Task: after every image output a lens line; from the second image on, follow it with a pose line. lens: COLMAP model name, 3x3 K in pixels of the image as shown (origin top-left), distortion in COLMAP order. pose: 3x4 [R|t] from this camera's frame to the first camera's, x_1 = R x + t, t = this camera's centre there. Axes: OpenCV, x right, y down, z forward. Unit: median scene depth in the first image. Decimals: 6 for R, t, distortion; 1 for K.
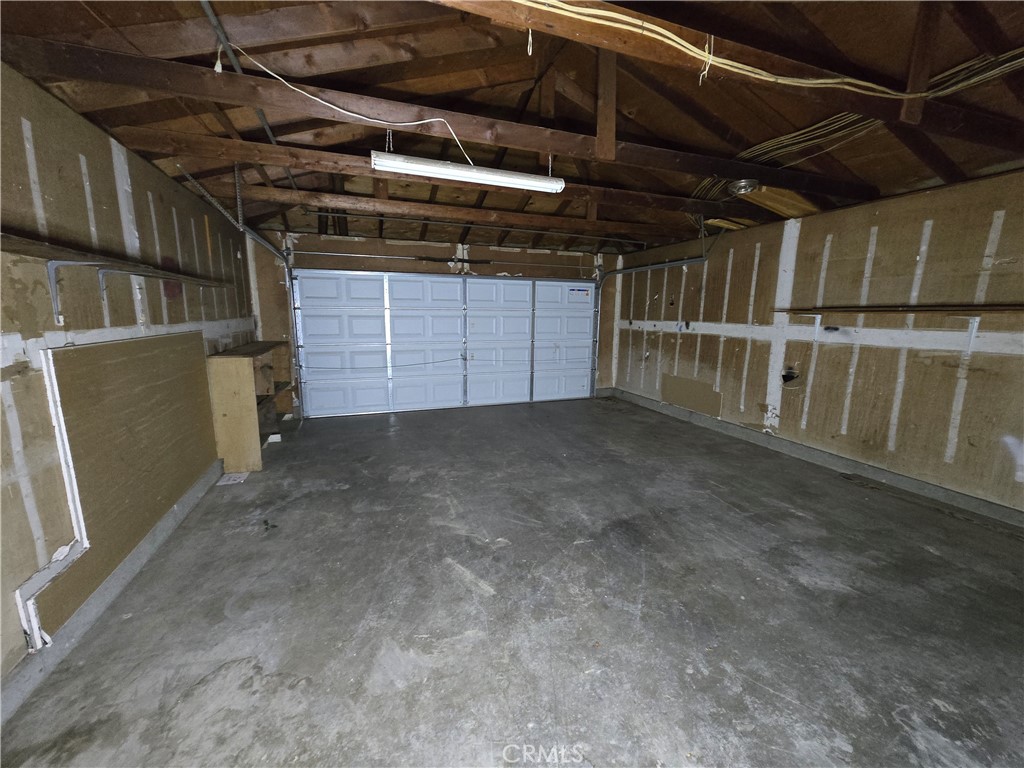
lens RADIAL K [[417.2, 0, 515.0], [0, 417.2, 388.1], [0, 0, 1]] dist [-0.002116, 0.000495]
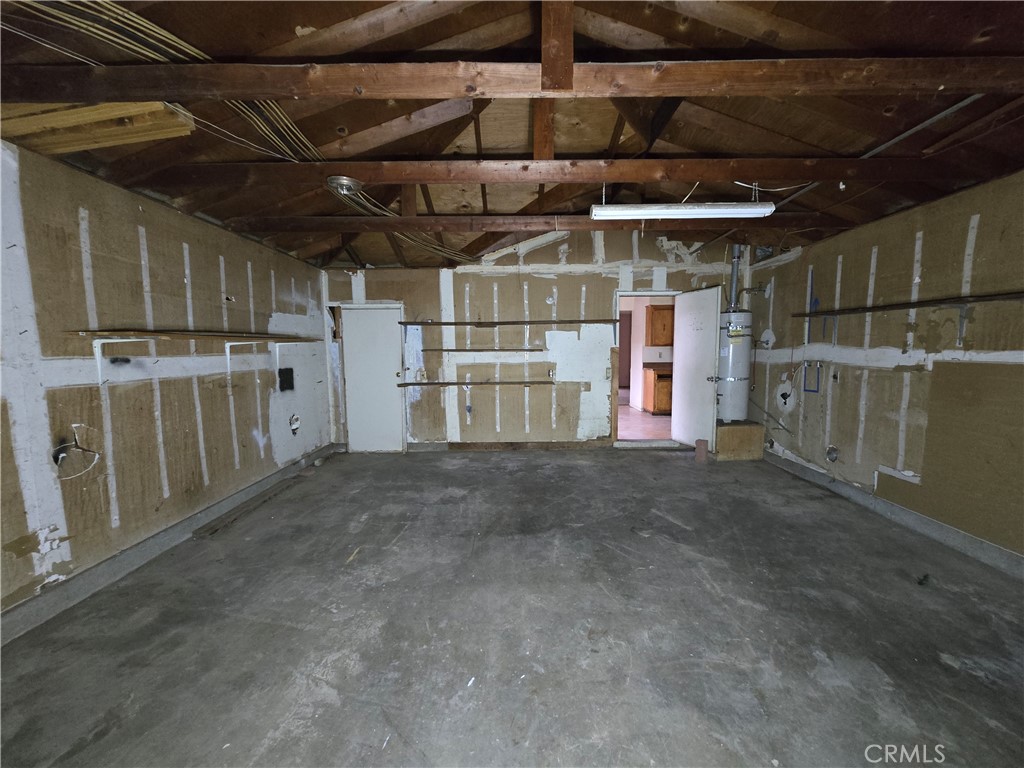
lens RADIAL K [[417.2, 0, 515.0], [0, 417.2, 388.1], [0, 0, 1]] dist [-0.002116, 0.000495]
pose [[-0.937746, -0.036051, 0.345446, -0.059623], [0.060843, 0.962169, 0.265574, -0.266770], [-0.341952, 0.270059, -0.900076, 1.560060]]
